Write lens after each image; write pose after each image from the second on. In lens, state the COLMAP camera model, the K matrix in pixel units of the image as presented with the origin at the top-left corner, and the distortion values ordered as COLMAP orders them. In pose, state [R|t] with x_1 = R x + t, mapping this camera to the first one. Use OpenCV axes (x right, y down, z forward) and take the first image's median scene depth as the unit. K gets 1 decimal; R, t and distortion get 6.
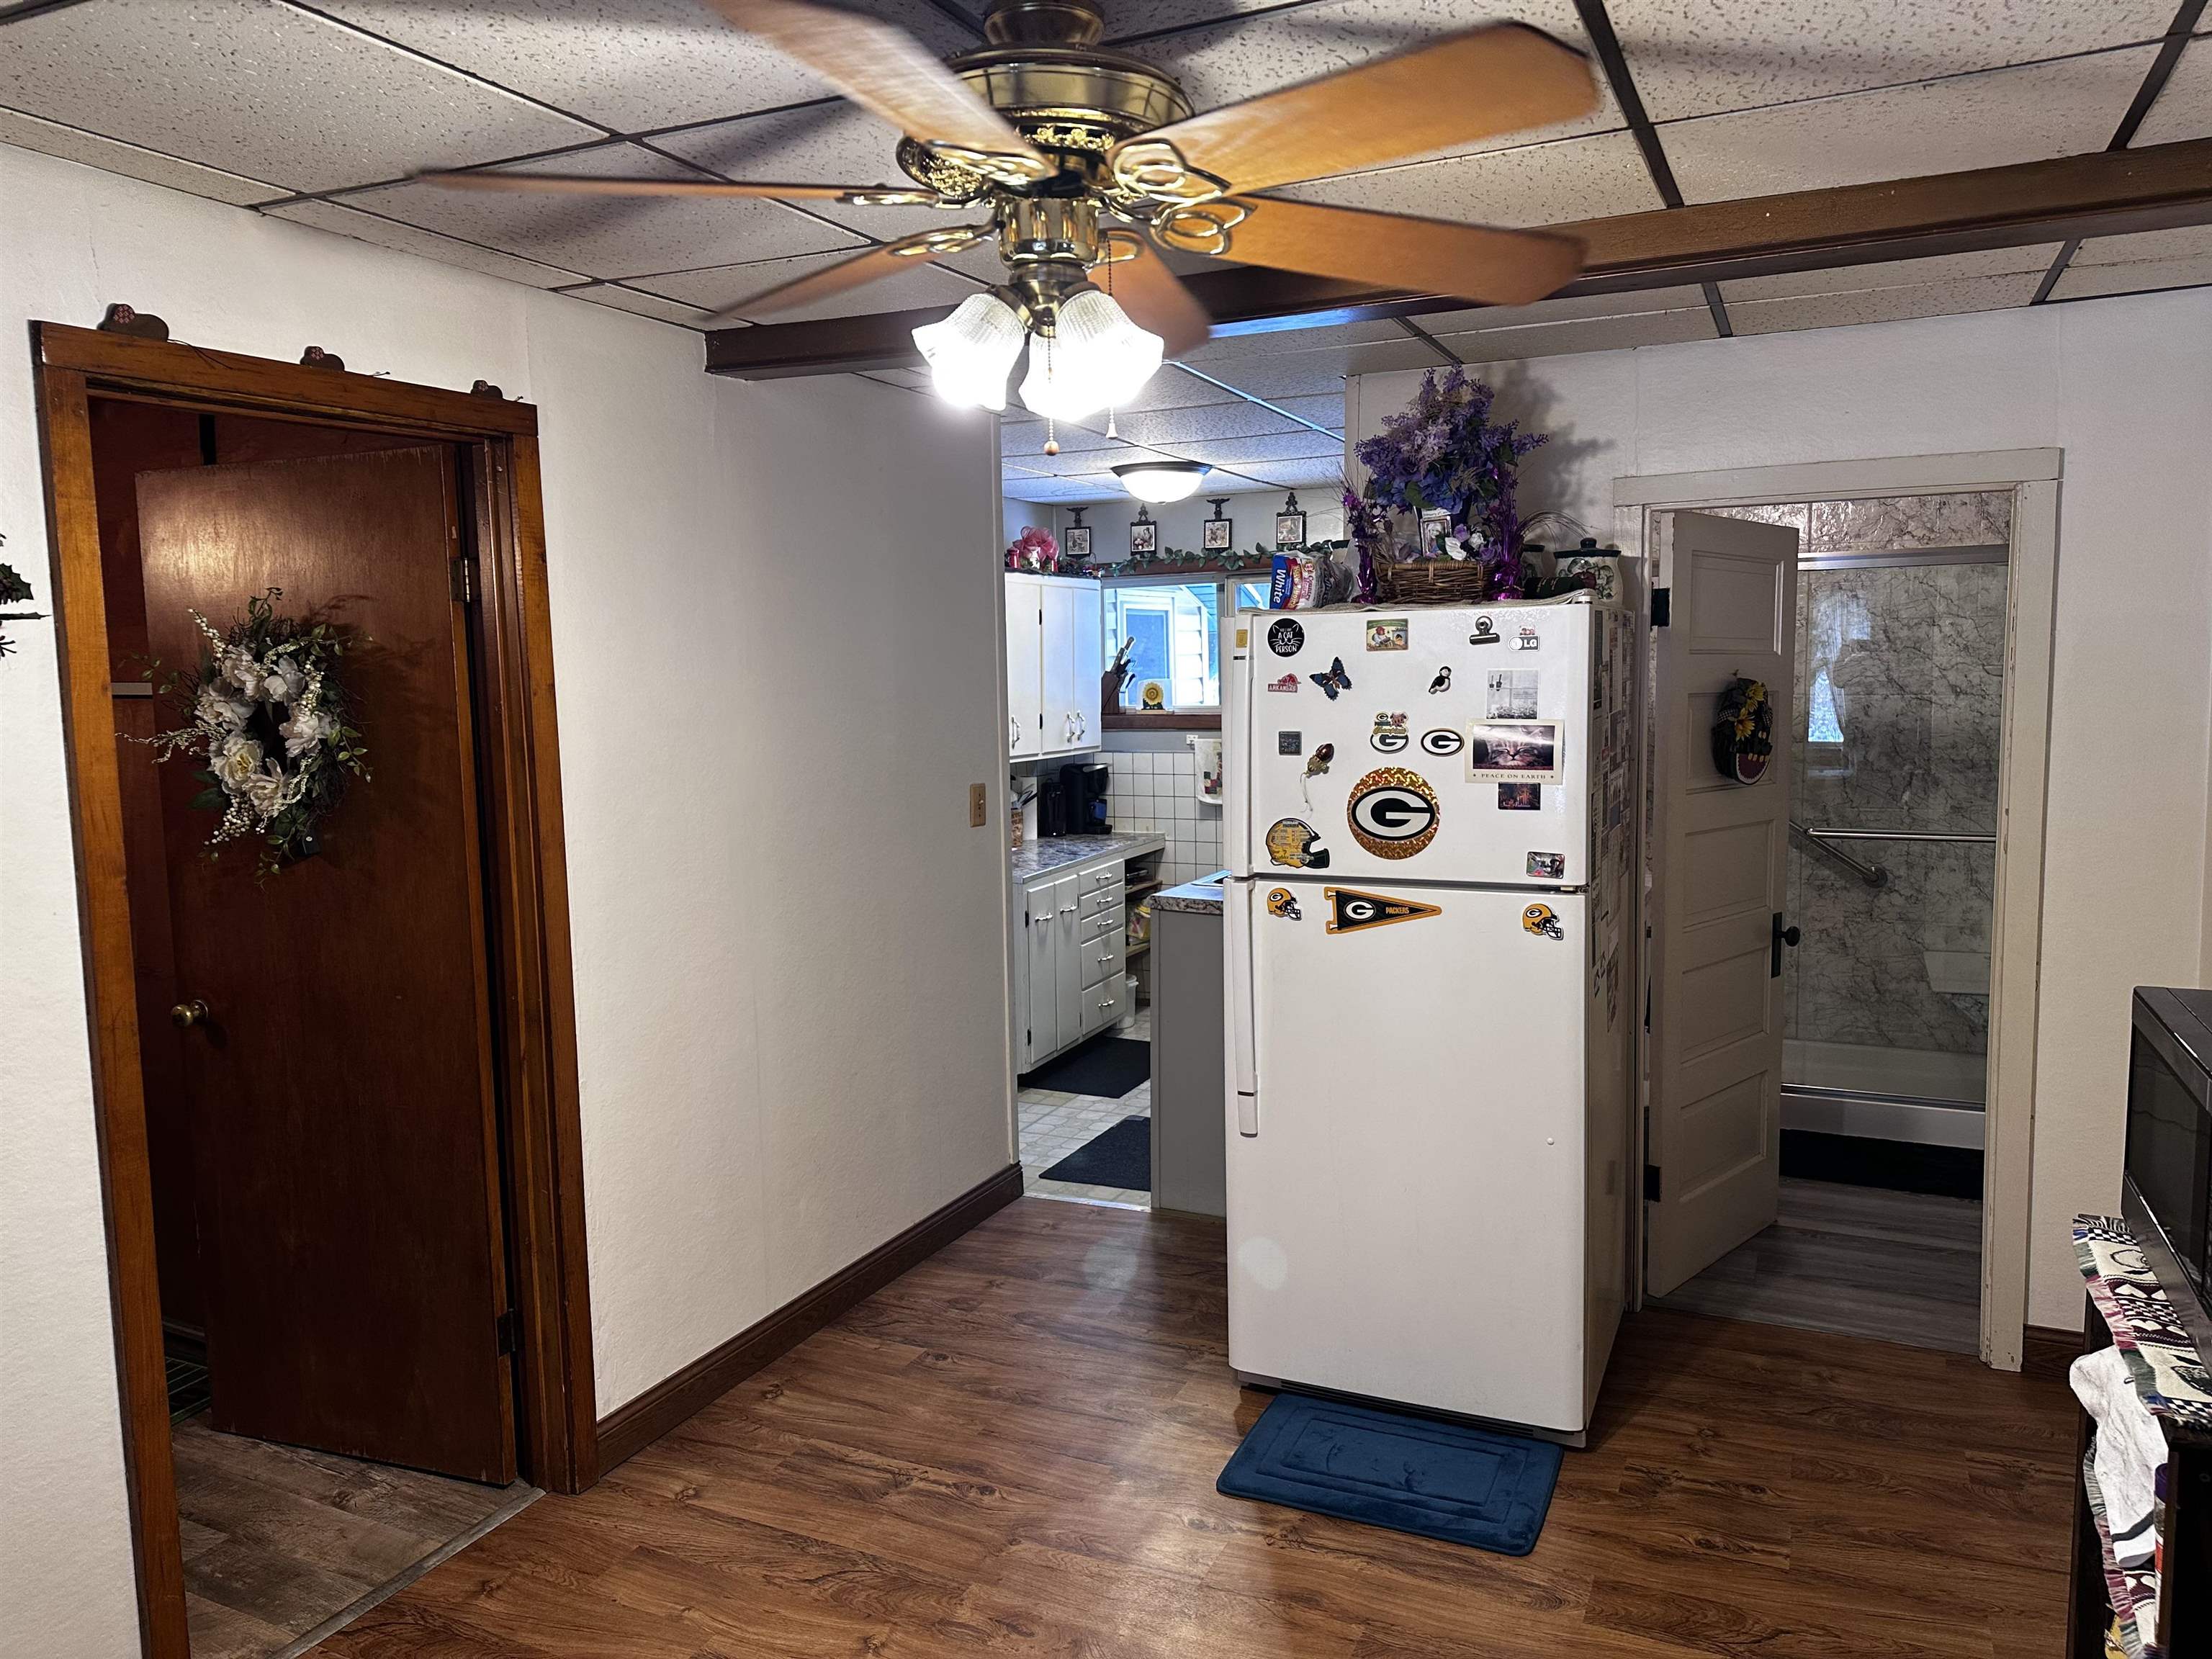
lens RADIAL K [[1561.8, 0, 1109.2], [0, 1561.8, 811.3], [0, 0, 1]] dist [0.115350, -0.143509]
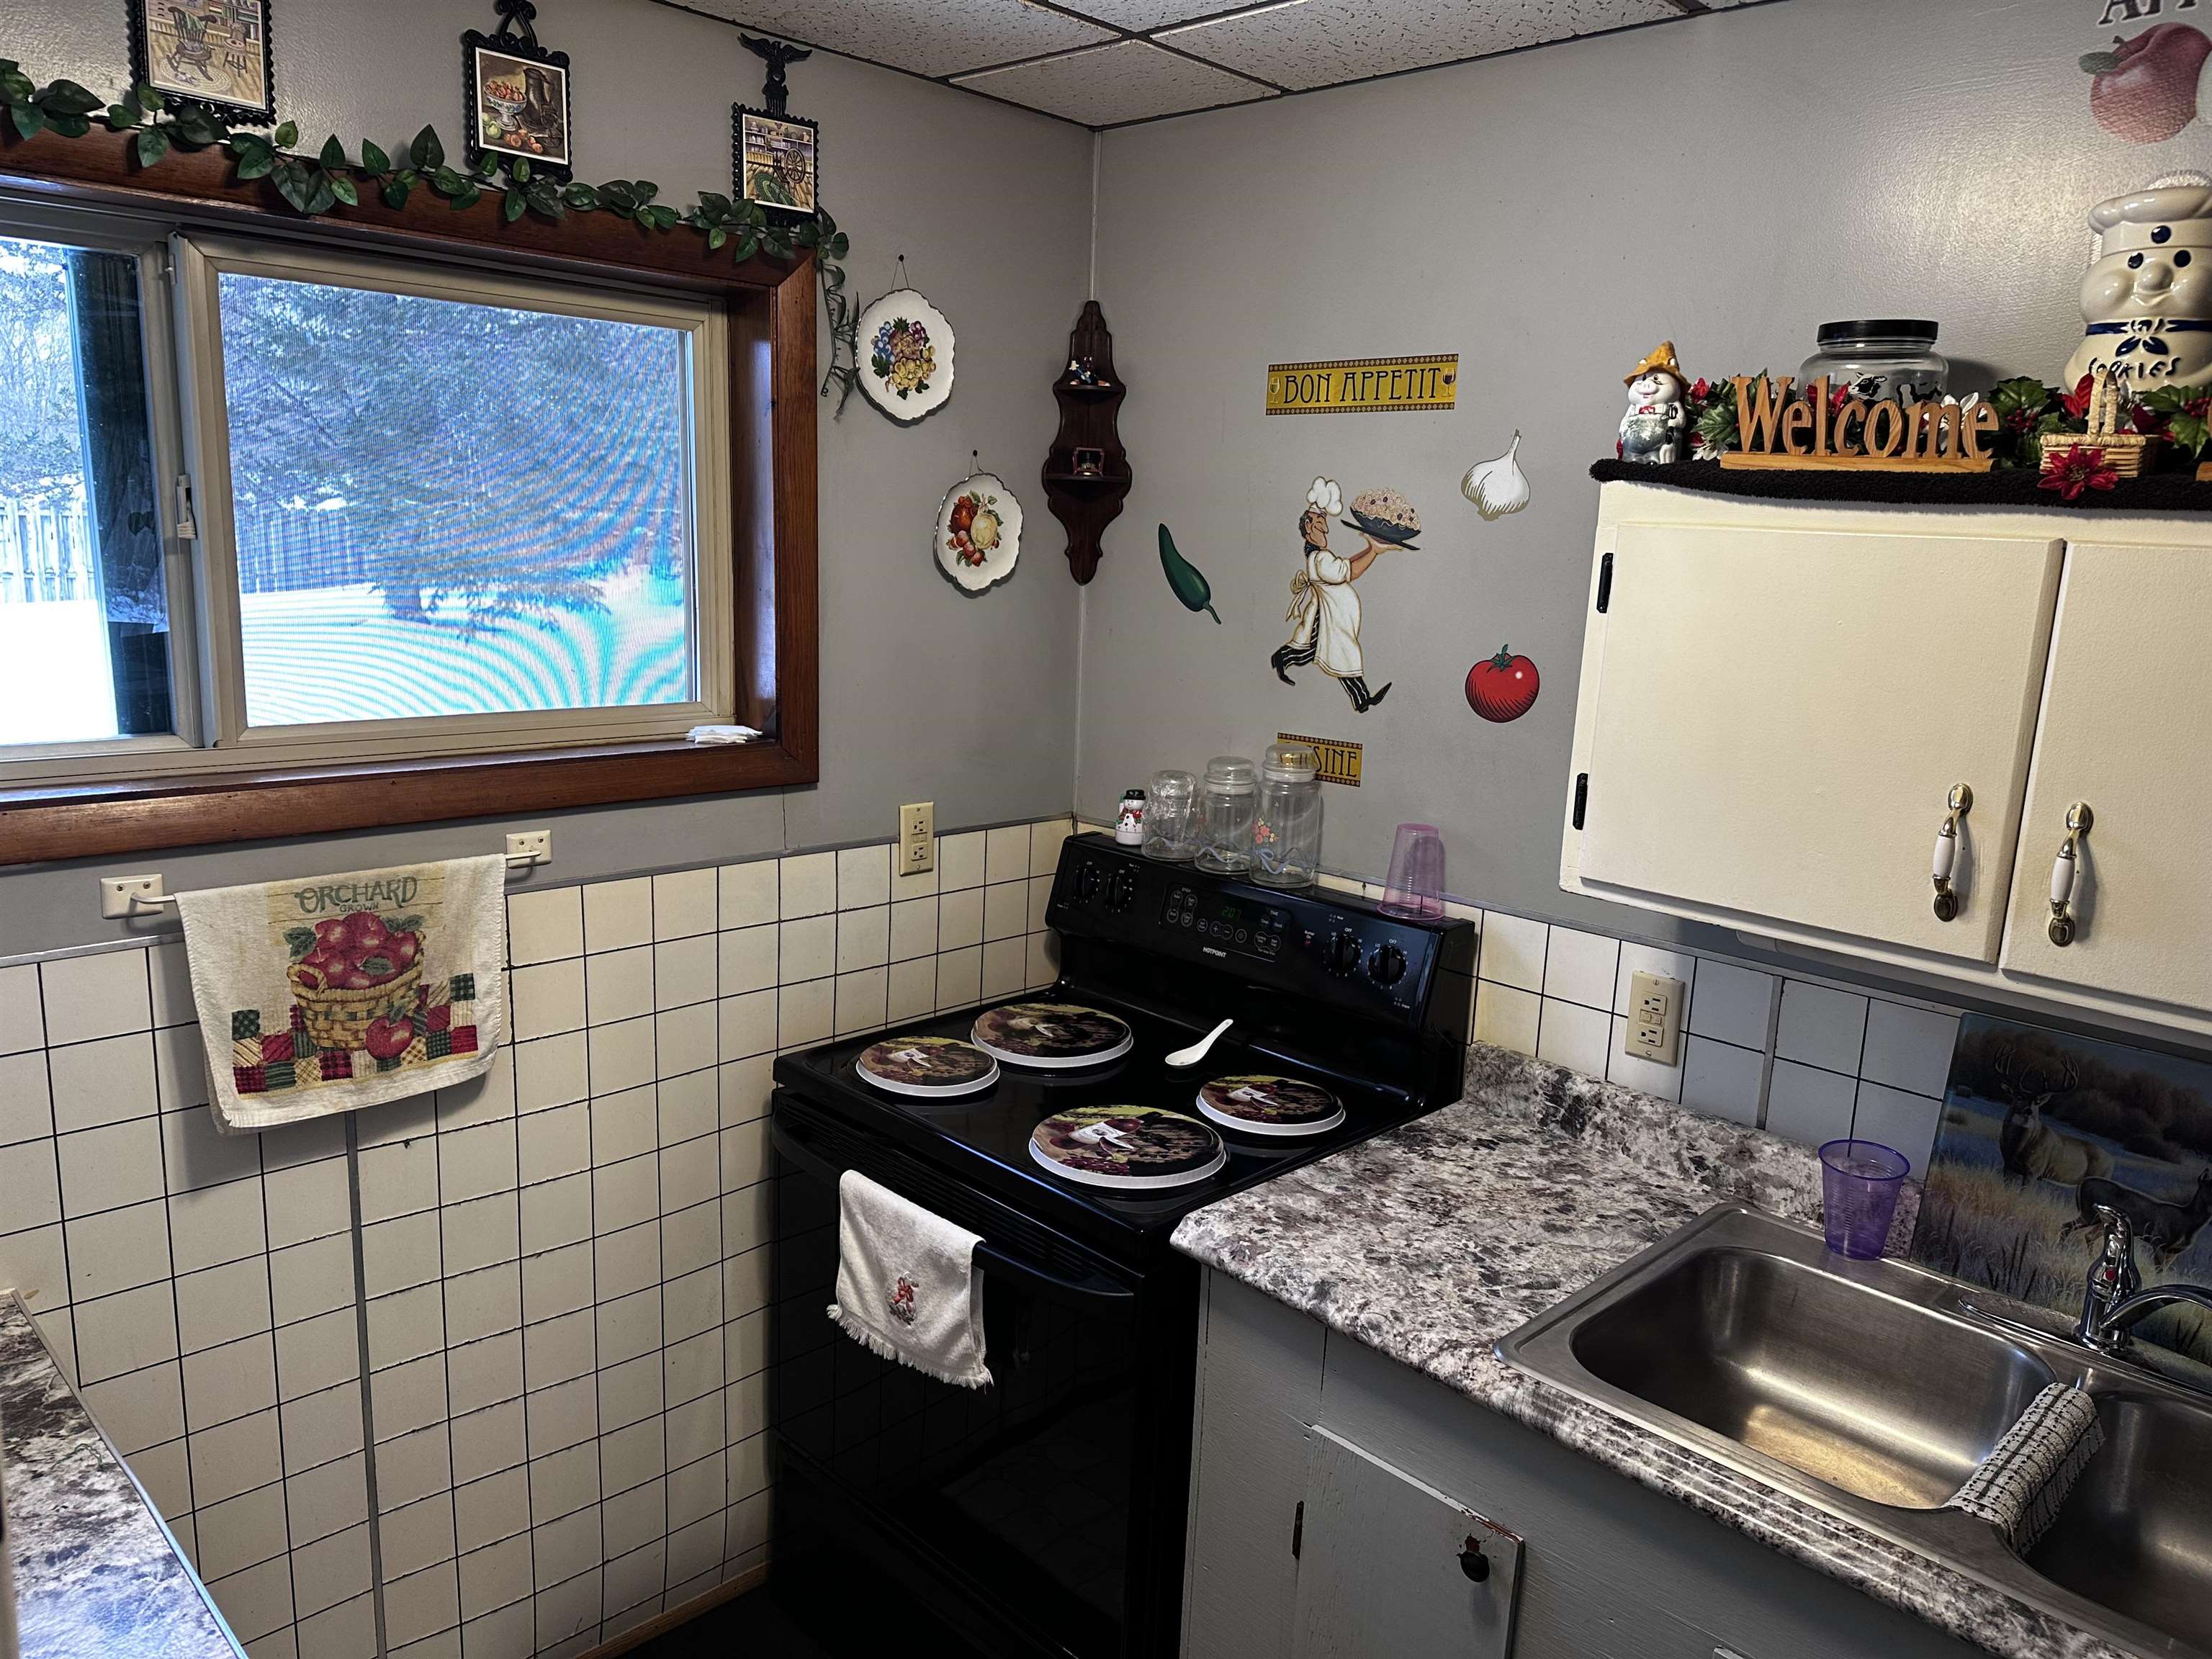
lens RADIAL K [[1535.6, 0, 1122.5], [0, 1535.6, 829.2], [0, 0, 1]] dist [0.191112, -0.286347]
pose [[0.335312, -0.154336, 0.929379, -0.125302], [0.039783, 0.987930, 0.149706, -0.087793], [-0.941267, -0.013225, 0.337405, 0.777523]]
